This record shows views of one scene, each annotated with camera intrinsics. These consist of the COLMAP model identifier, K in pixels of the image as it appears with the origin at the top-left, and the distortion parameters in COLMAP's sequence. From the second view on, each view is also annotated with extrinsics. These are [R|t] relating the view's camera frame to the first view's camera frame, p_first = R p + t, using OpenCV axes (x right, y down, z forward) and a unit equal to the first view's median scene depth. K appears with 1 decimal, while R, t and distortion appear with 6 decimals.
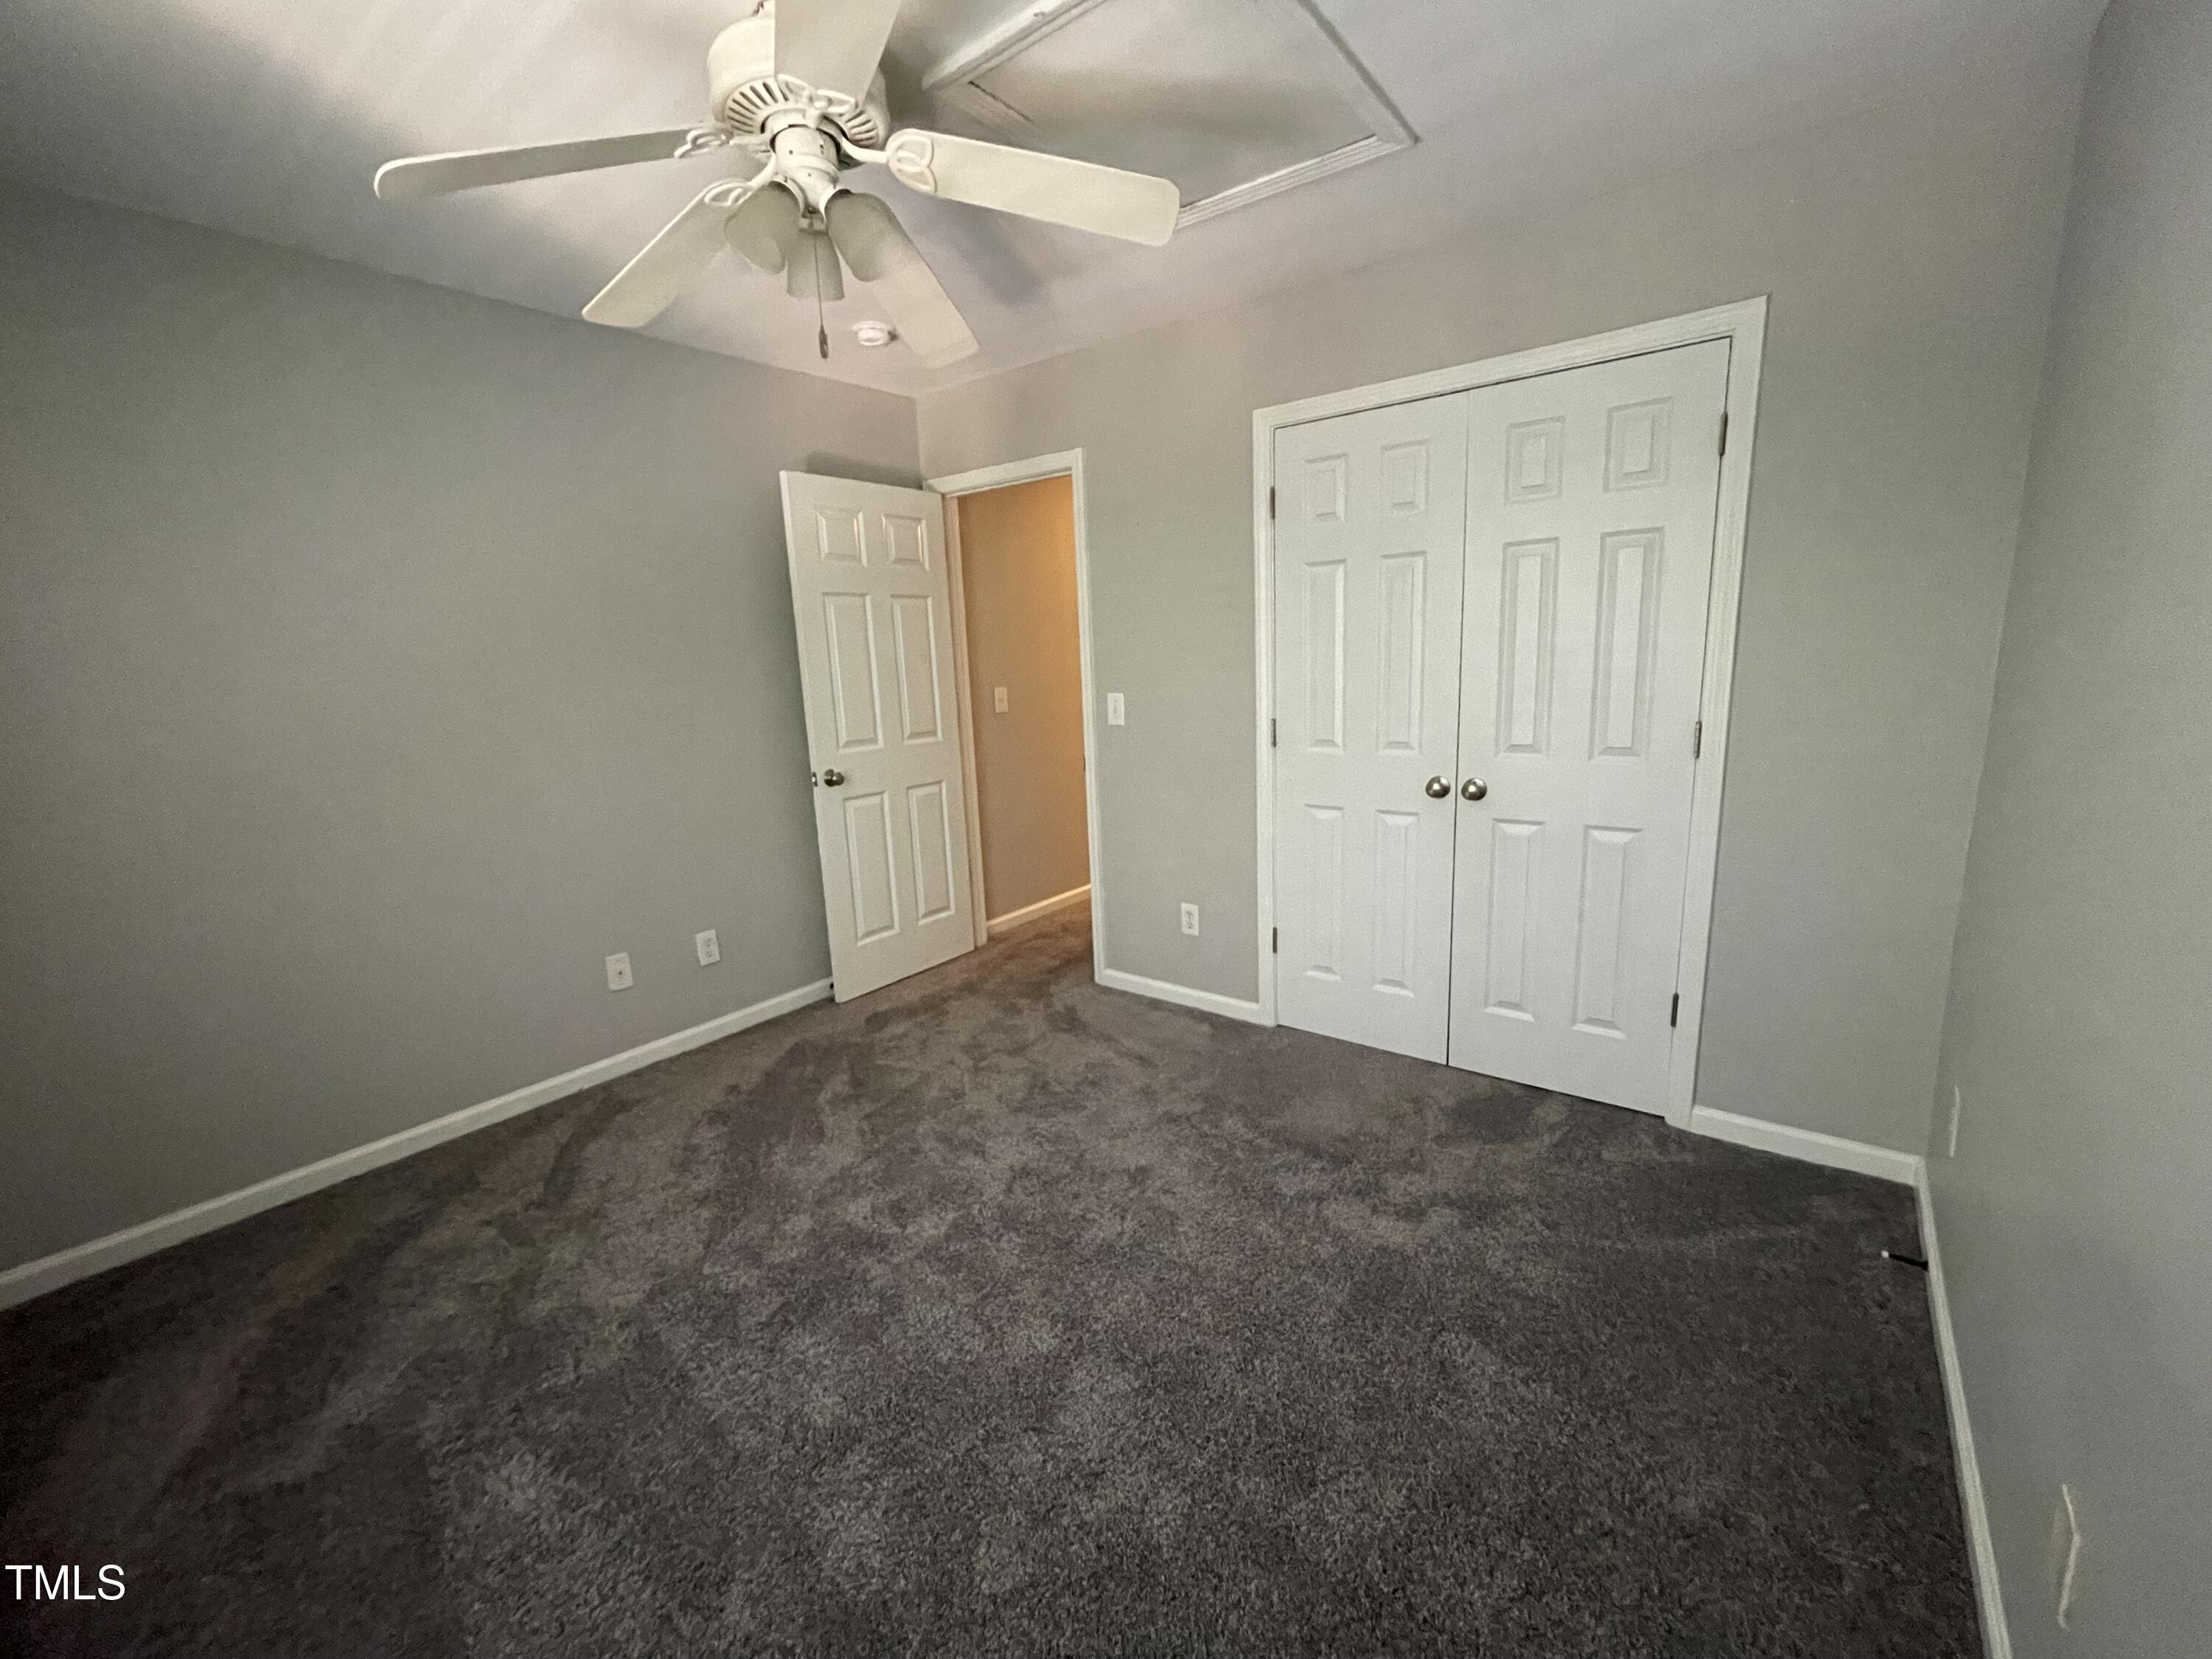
lens RADIAL K [[897.5, 0, 1117.0], [0, 897.5, 836.0], [0, 0, 1]] dist [0.001088, -0.000332]
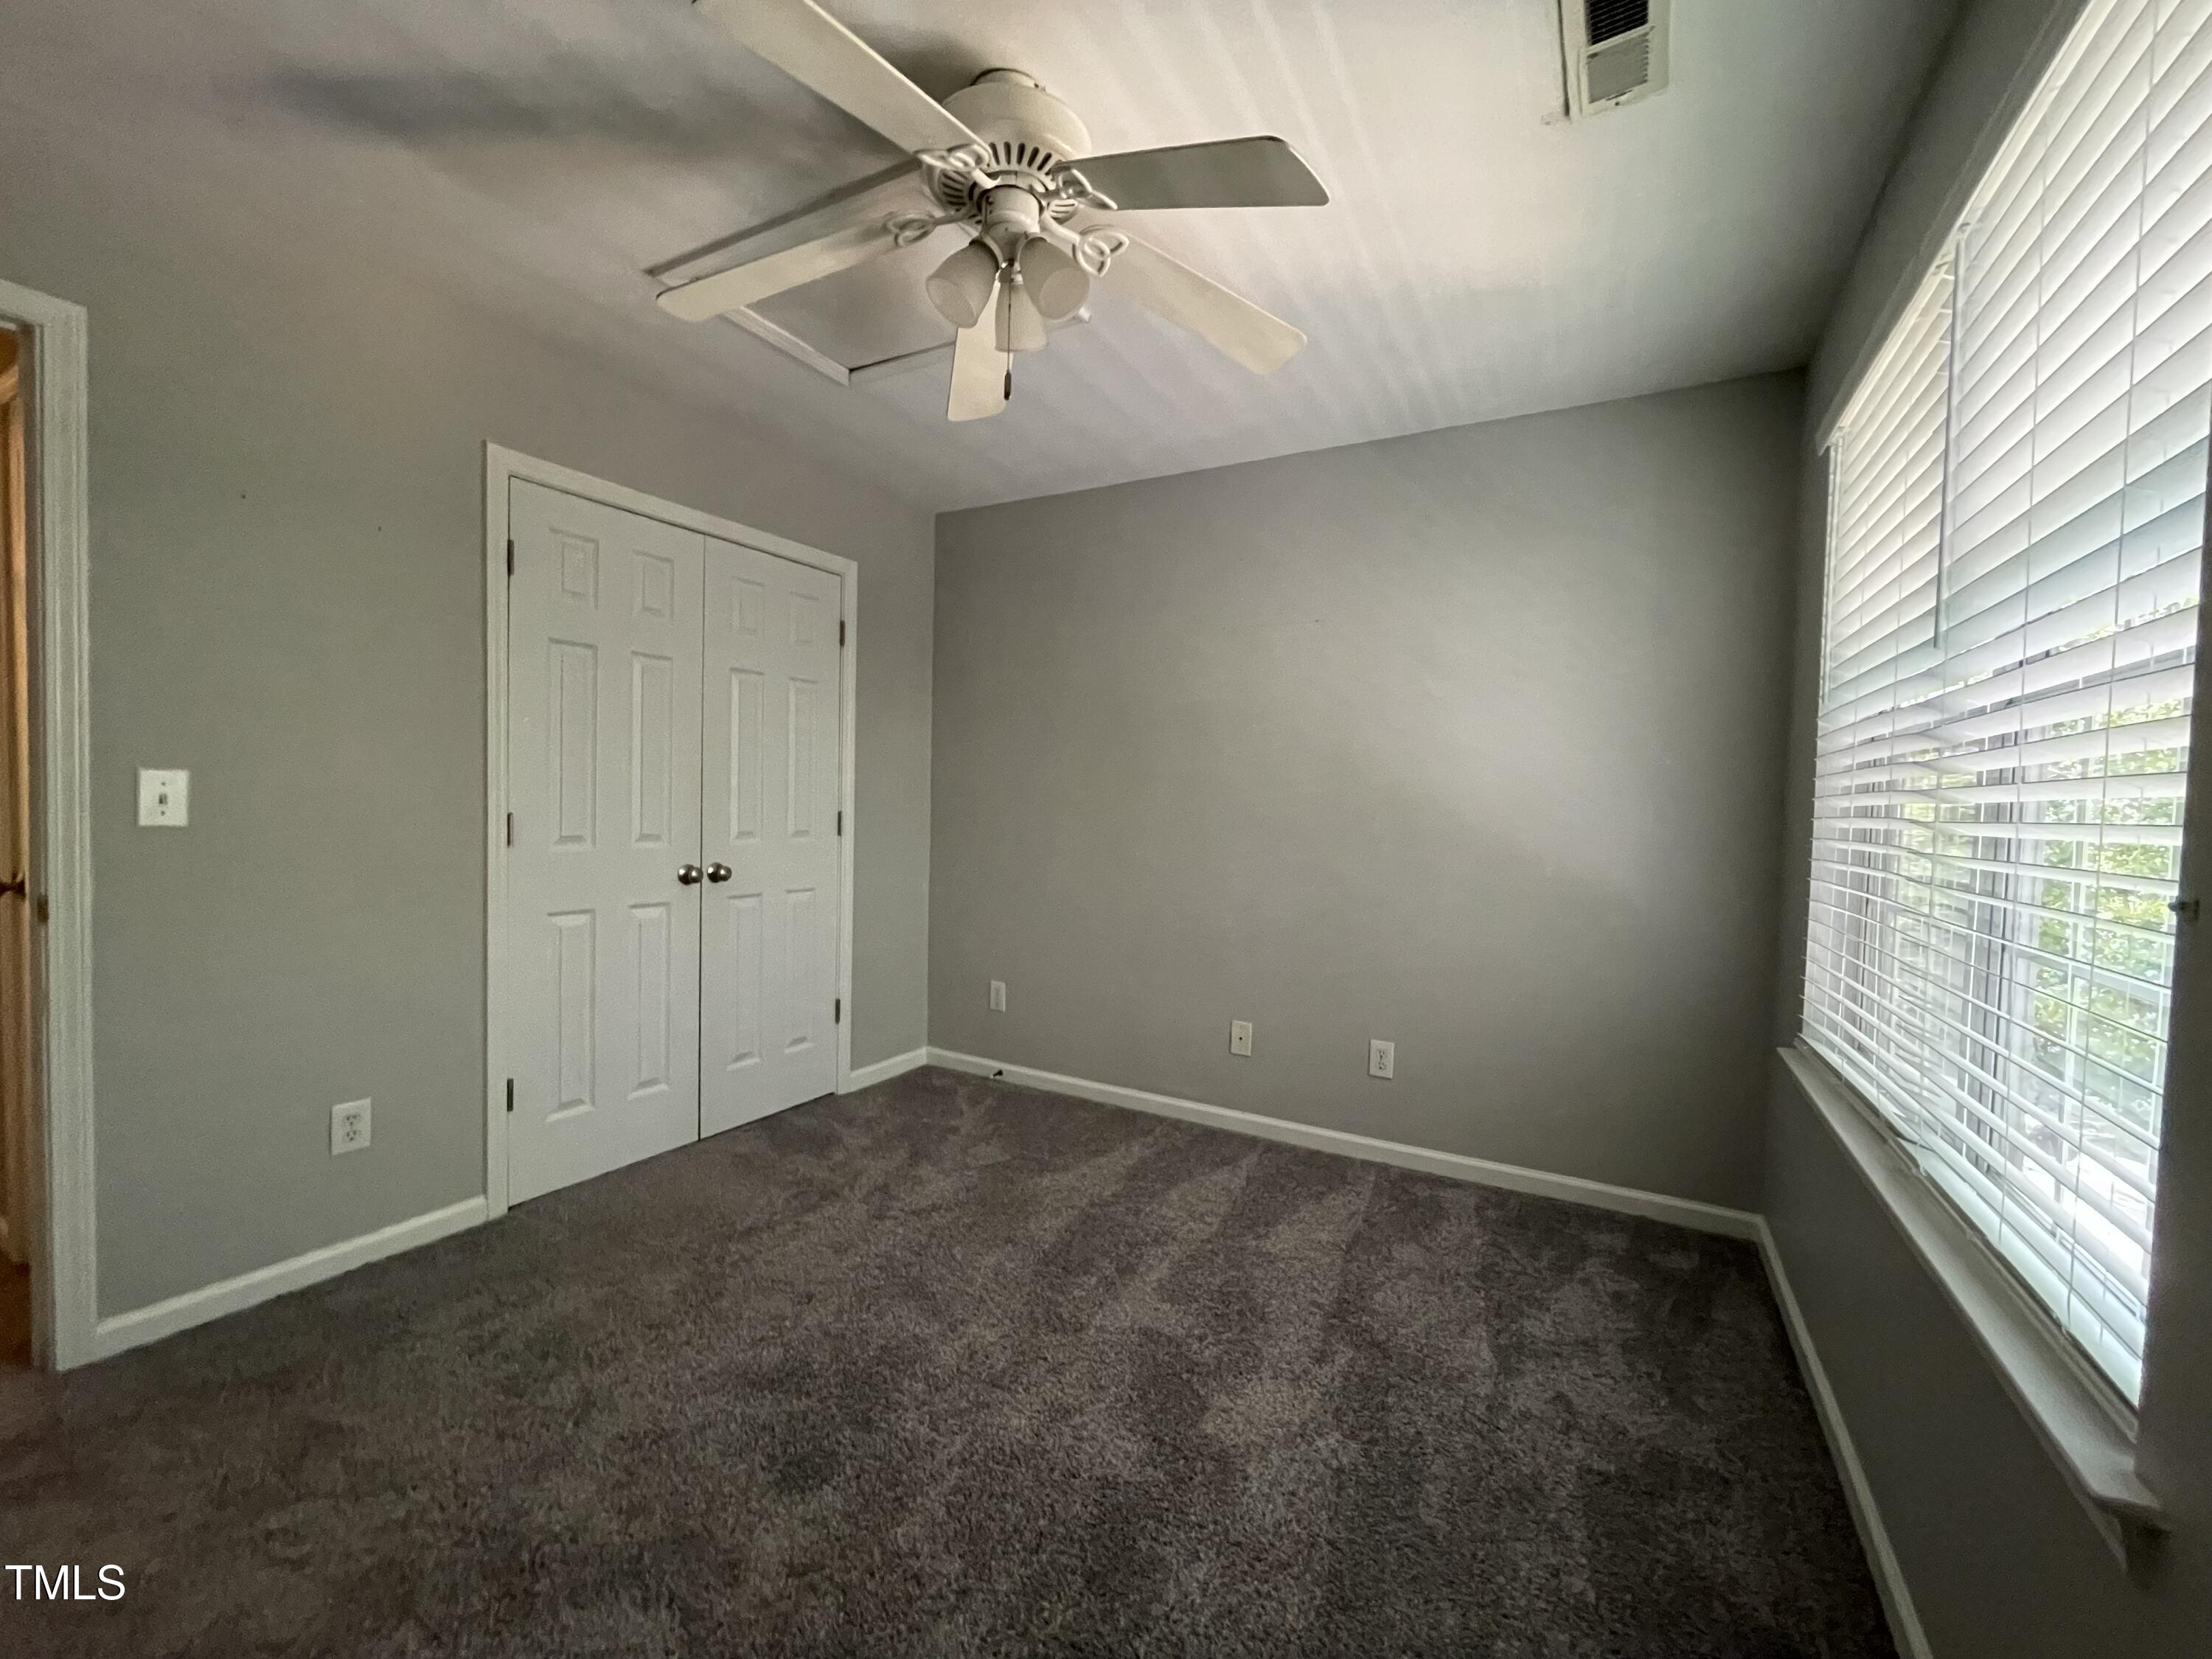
lens RADIAL K [[897.5, 0, 1101.8], [0, 897.5, 825.2], [0, 0, 1]] dist [0.001088, -0.000332]
pose [[-0.134782, 0.001911, 0.990873, -0.716053], [0.165666, 0.985966, 0.020633, -0.049297], [-0.976928, 0.166935, -0.133207, 0.603834]]
